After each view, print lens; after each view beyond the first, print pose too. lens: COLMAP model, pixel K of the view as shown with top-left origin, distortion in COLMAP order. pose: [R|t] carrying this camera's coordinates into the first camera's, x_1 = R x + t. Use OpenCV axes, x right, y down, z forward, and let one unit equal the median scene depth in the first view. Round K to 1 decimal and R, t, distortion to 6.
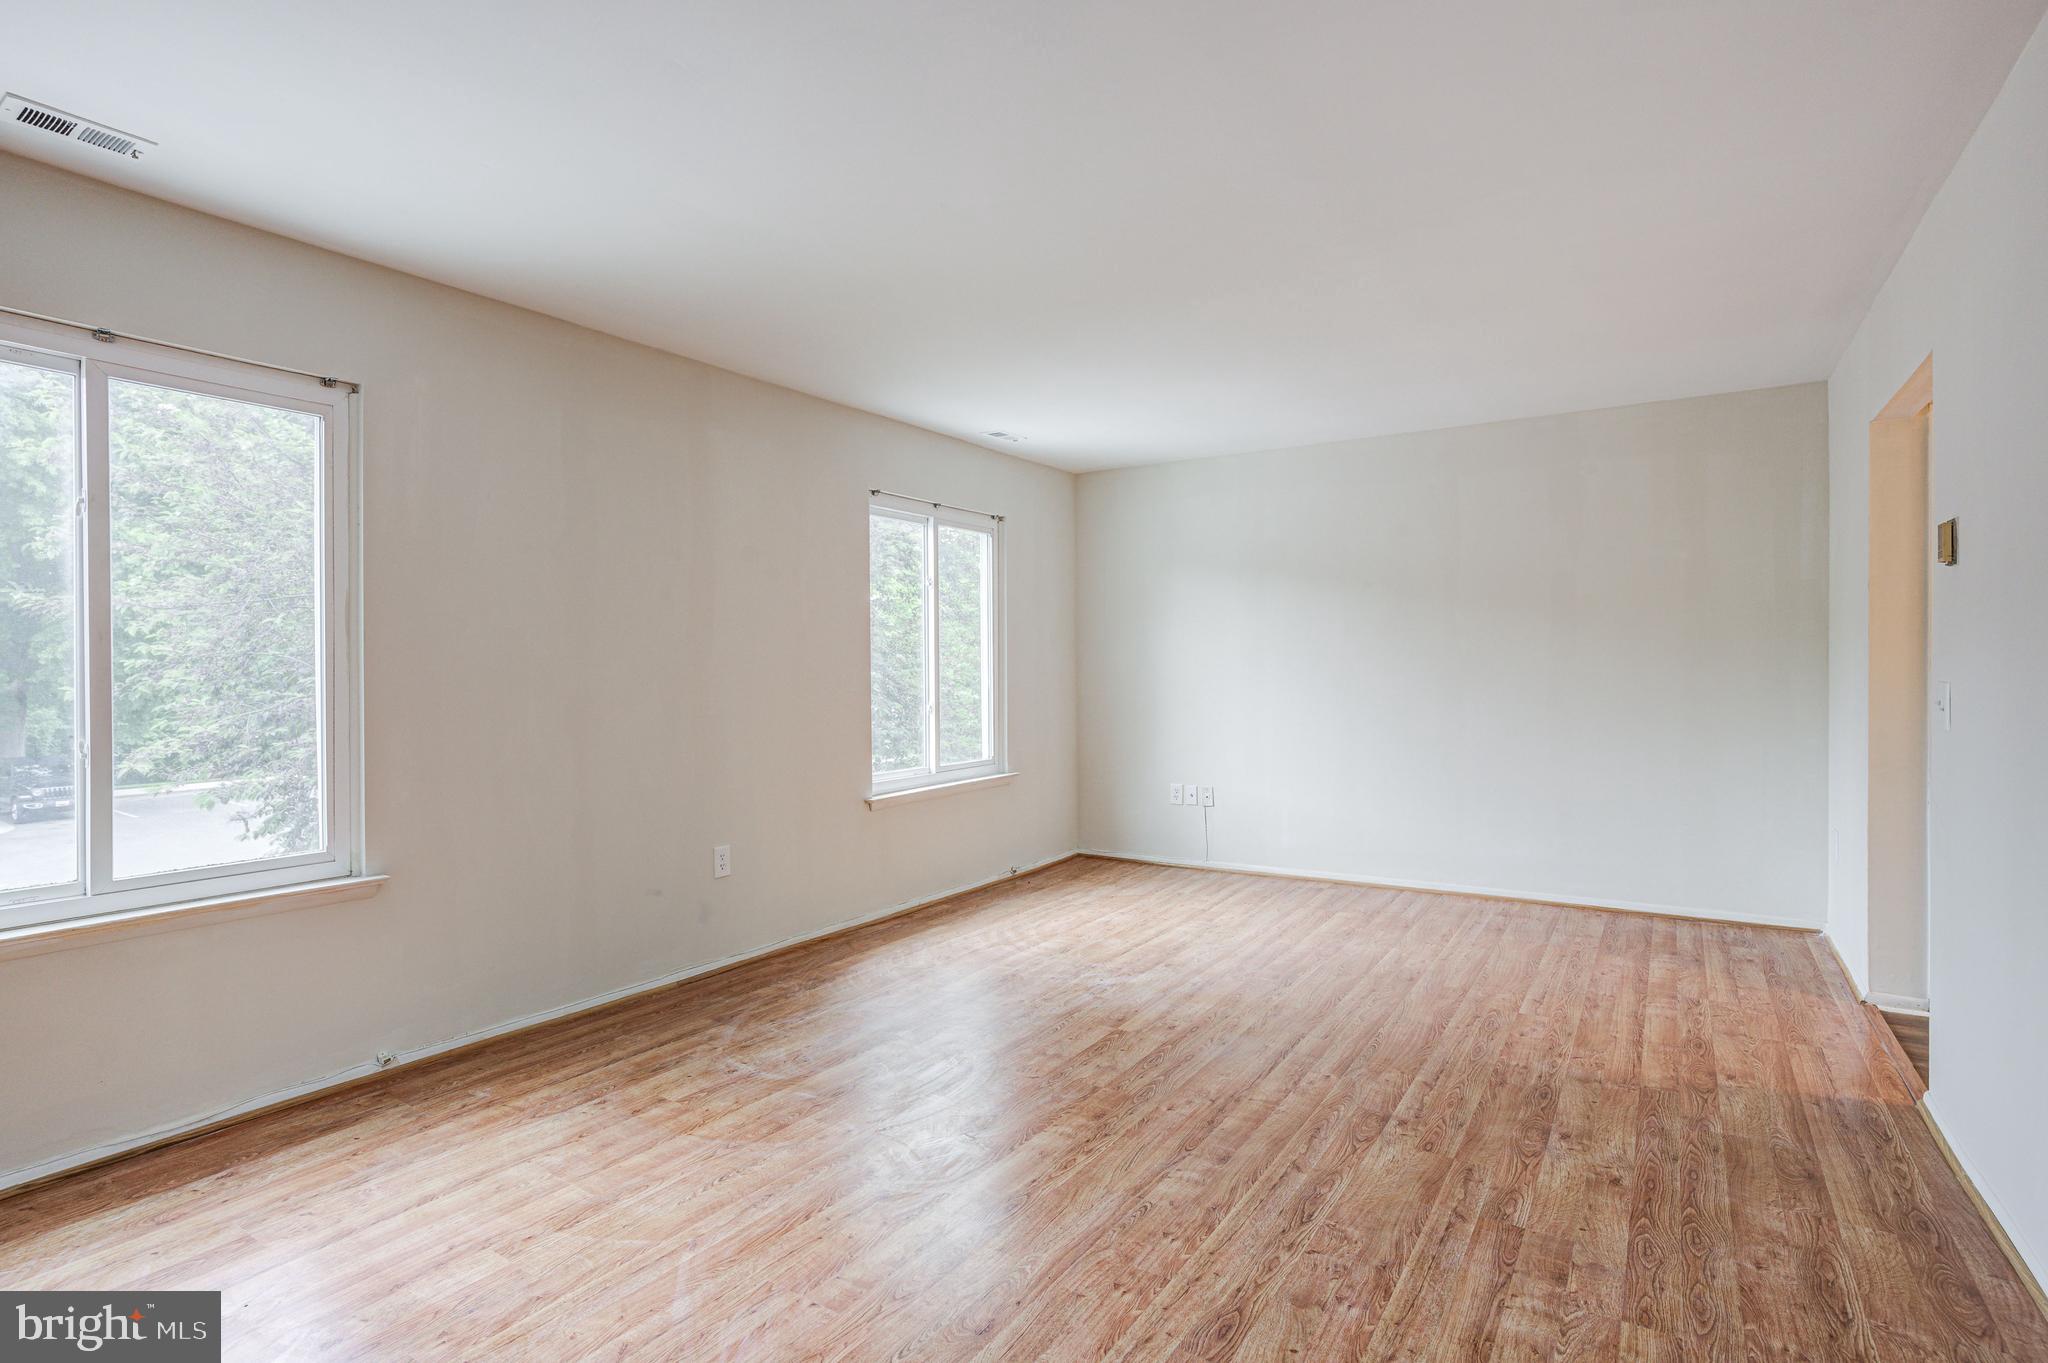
lens RADIAL K [[1001.0, 0, 1004.4], [0, 1001.0, 666.6], [0, 0, 1]] dist [-0.061968, 0.024315]
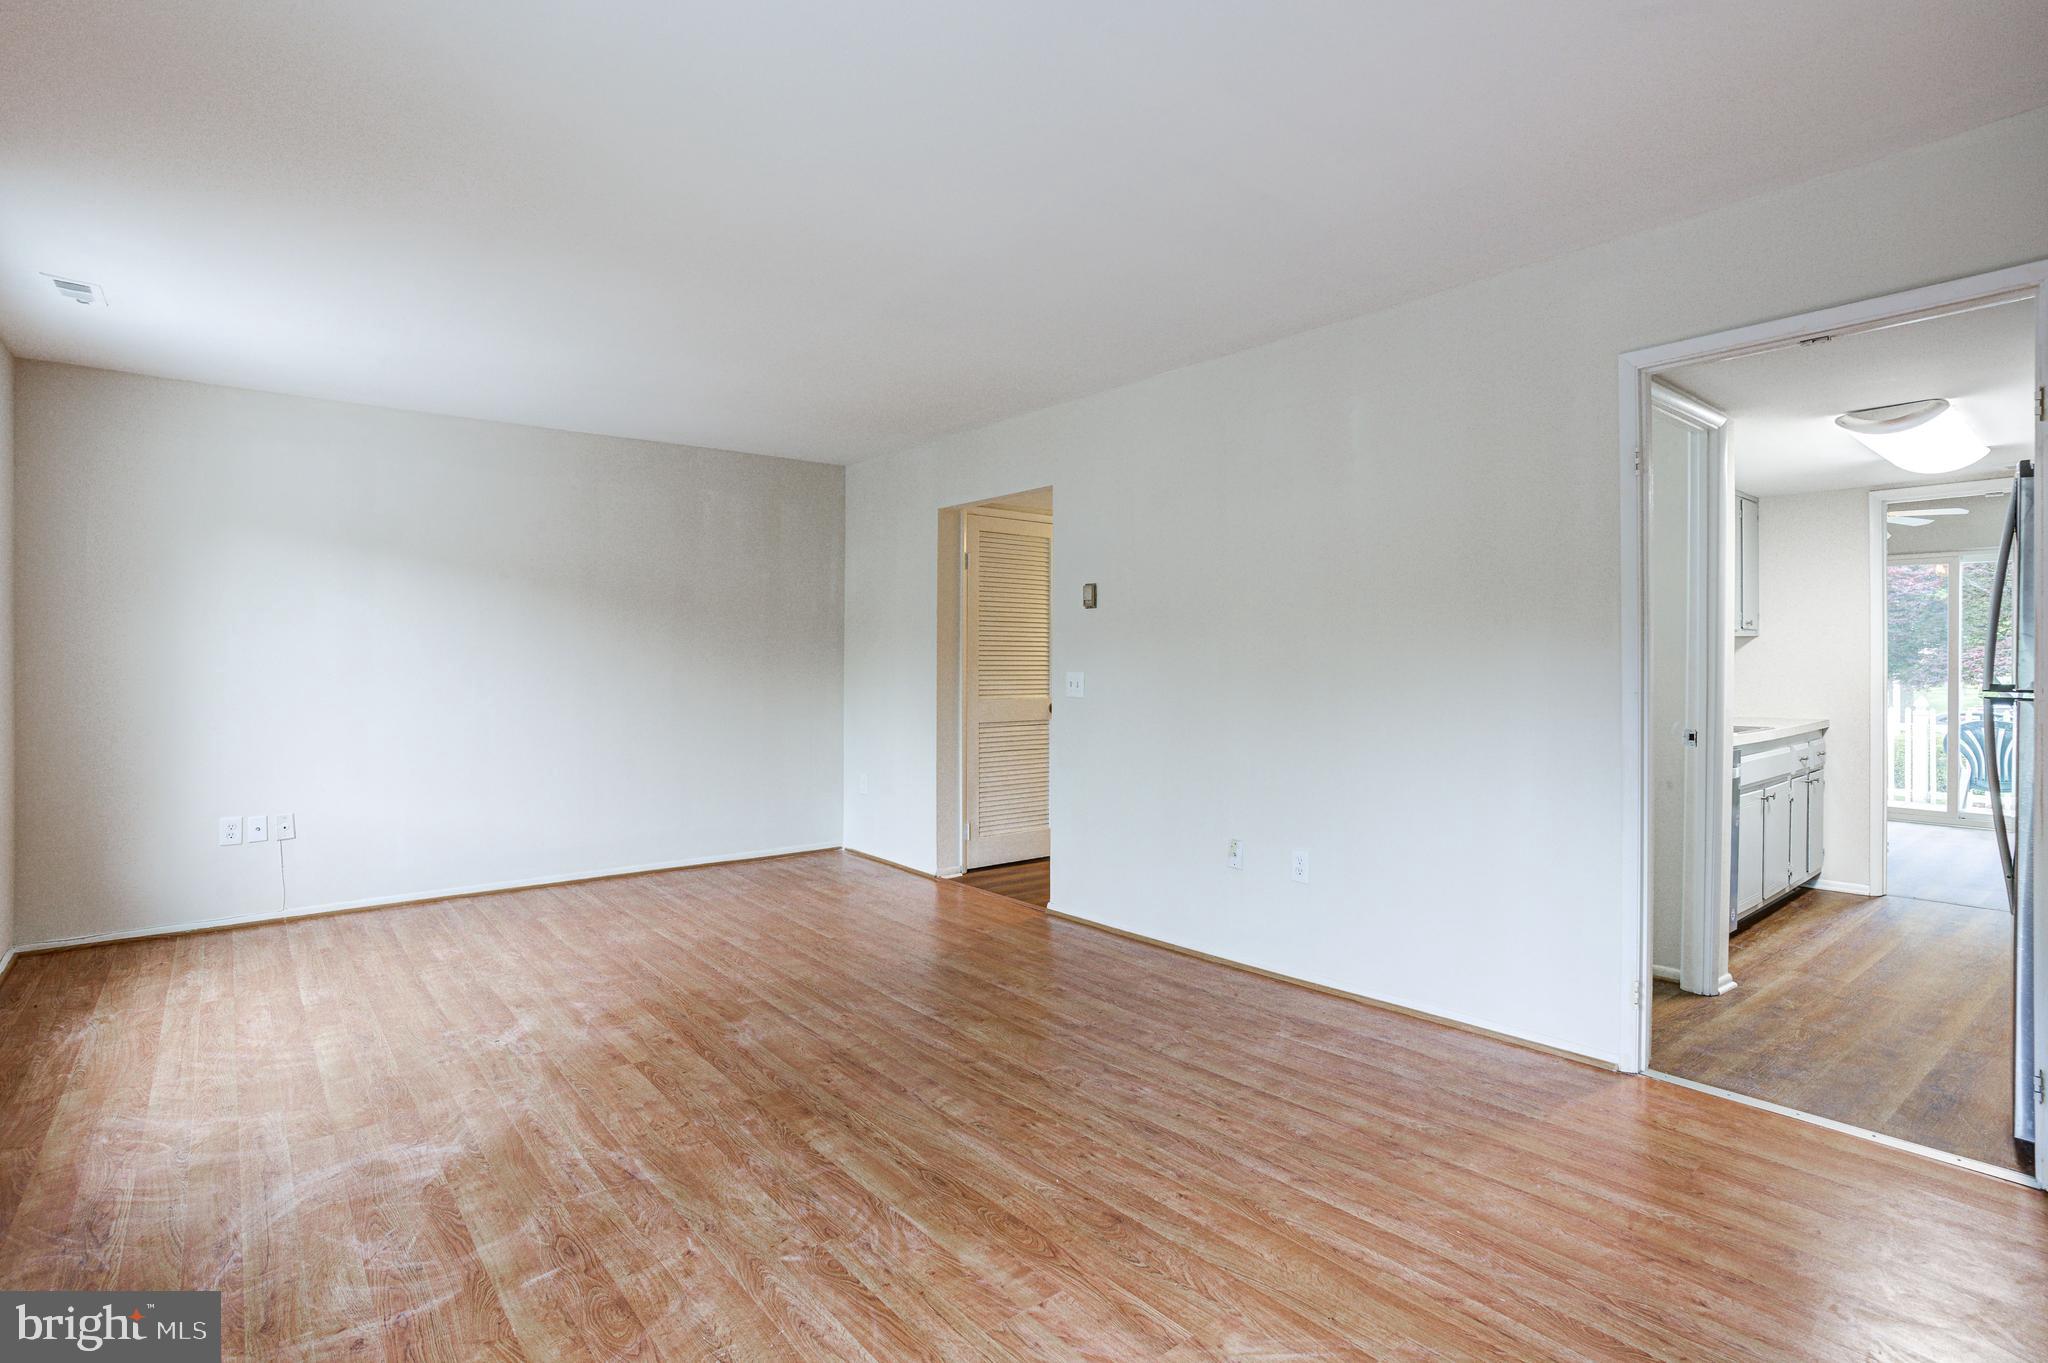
lens RADIAL K [[1001.0, 0, 1021.3], [0, 1001.0, 663.4], [0, 0, 1]] dist [-0.061968, 0.024315]
pose [[0.287285, 0.005099, 0.957832, -0.729207], [-0.003734, 0.999984, -0.004204, 0.007056], [-0.957838, -0.002368, 0.287299, 0.468629]]
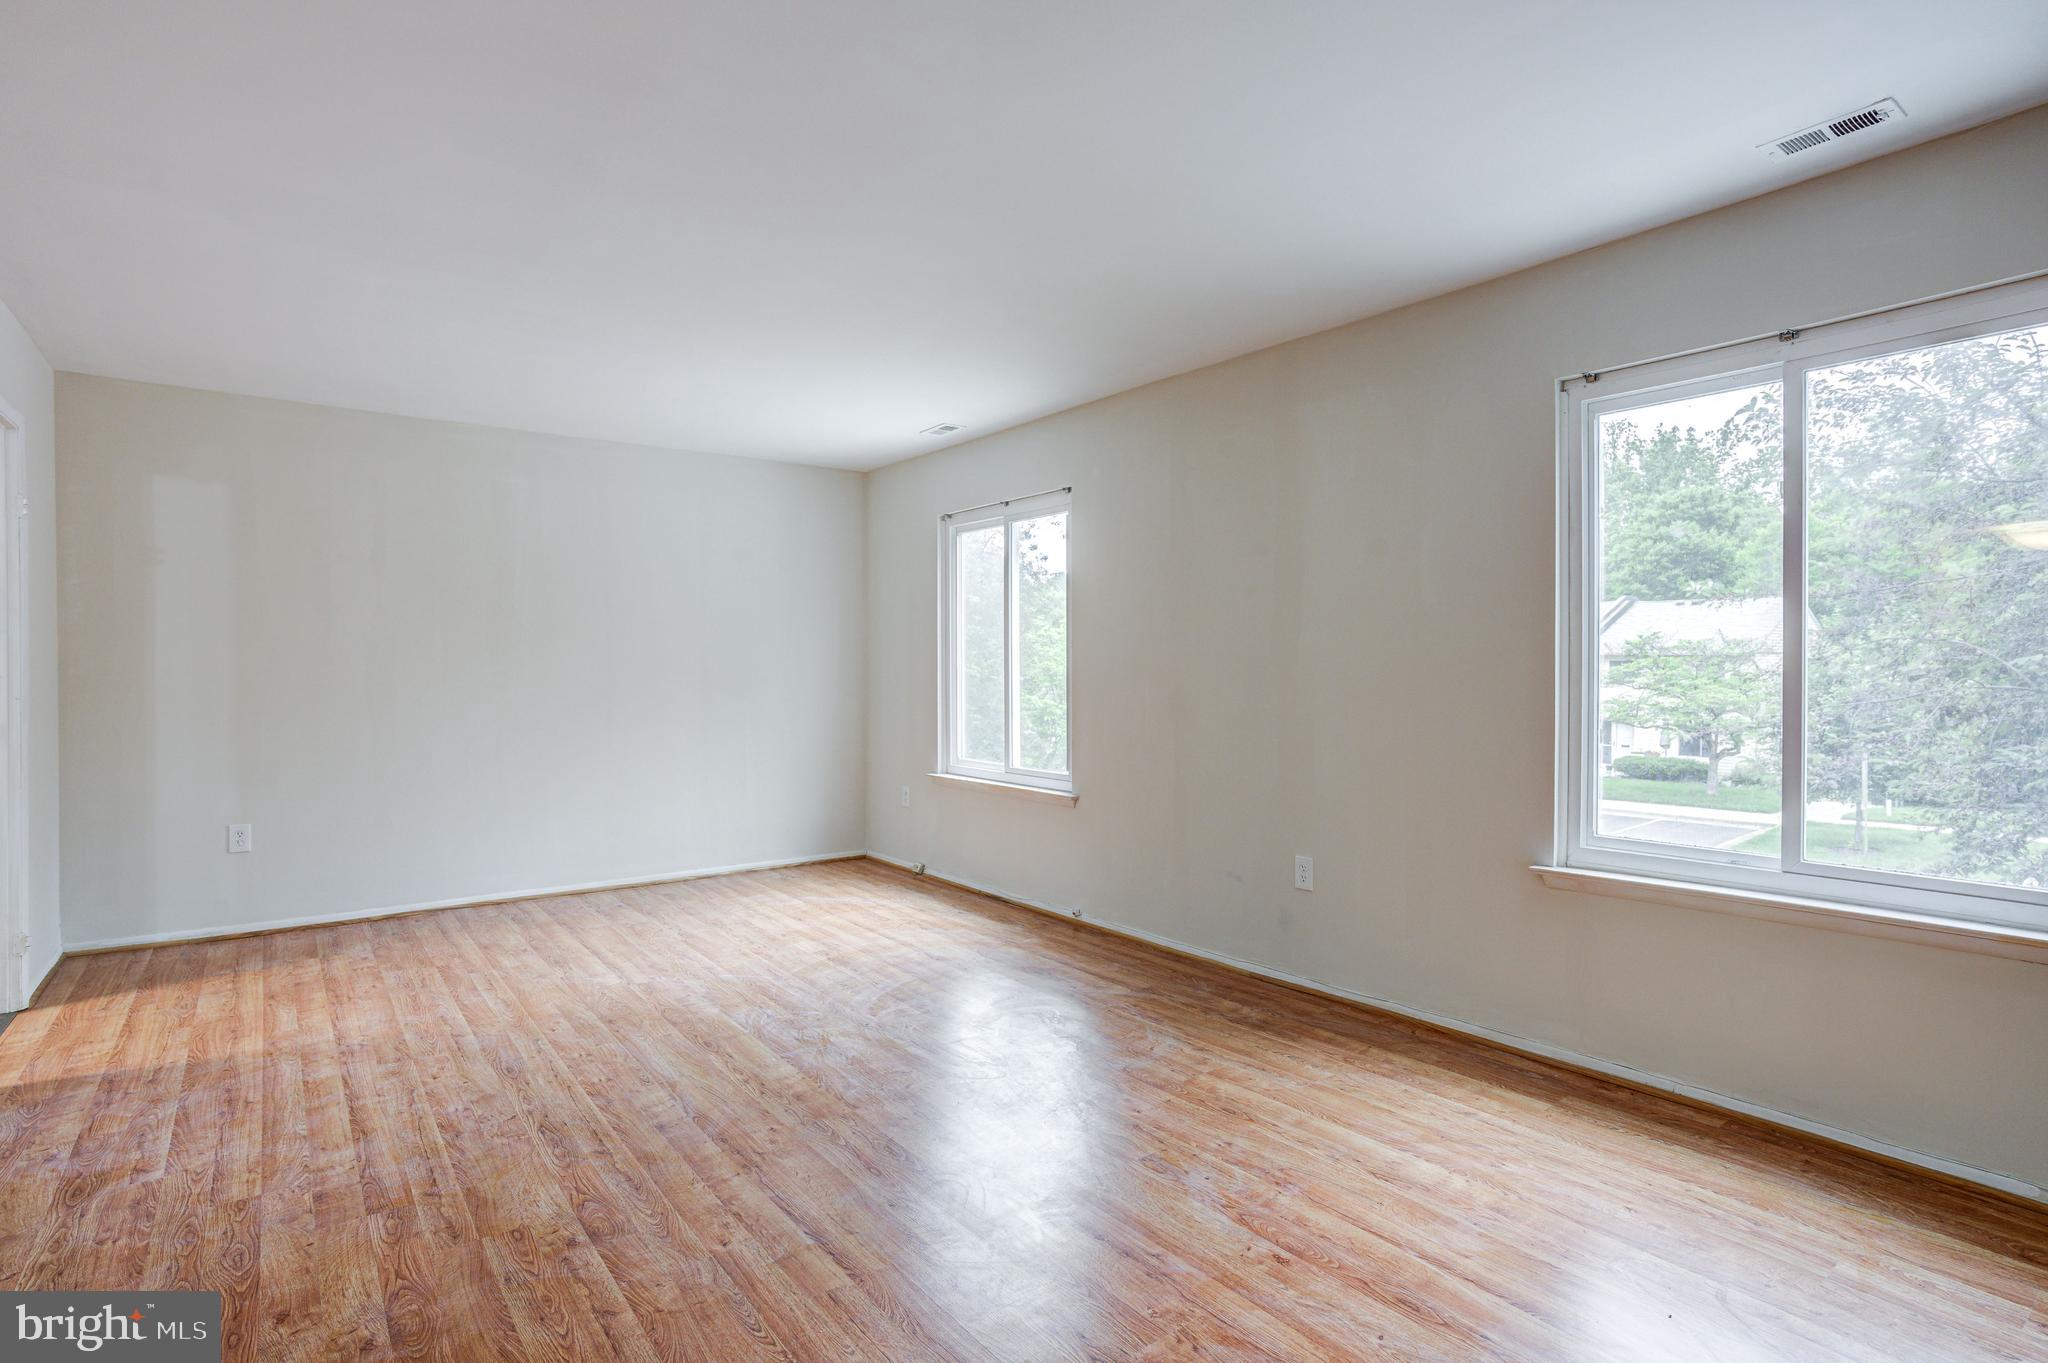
lens RADIAL K [[1001.0, 0, 1032.0], [0, 1001.0, 668.3], [0, 0, 1]] dist [-0.061968, 0.024315]
pose [[-0.302924, 0.006273, -0.952994, 0.932610], [0.005477, 0.999973, 0.004841, -0.002816], [0.952999, -0.003753, -0.302950, 1.428547]]
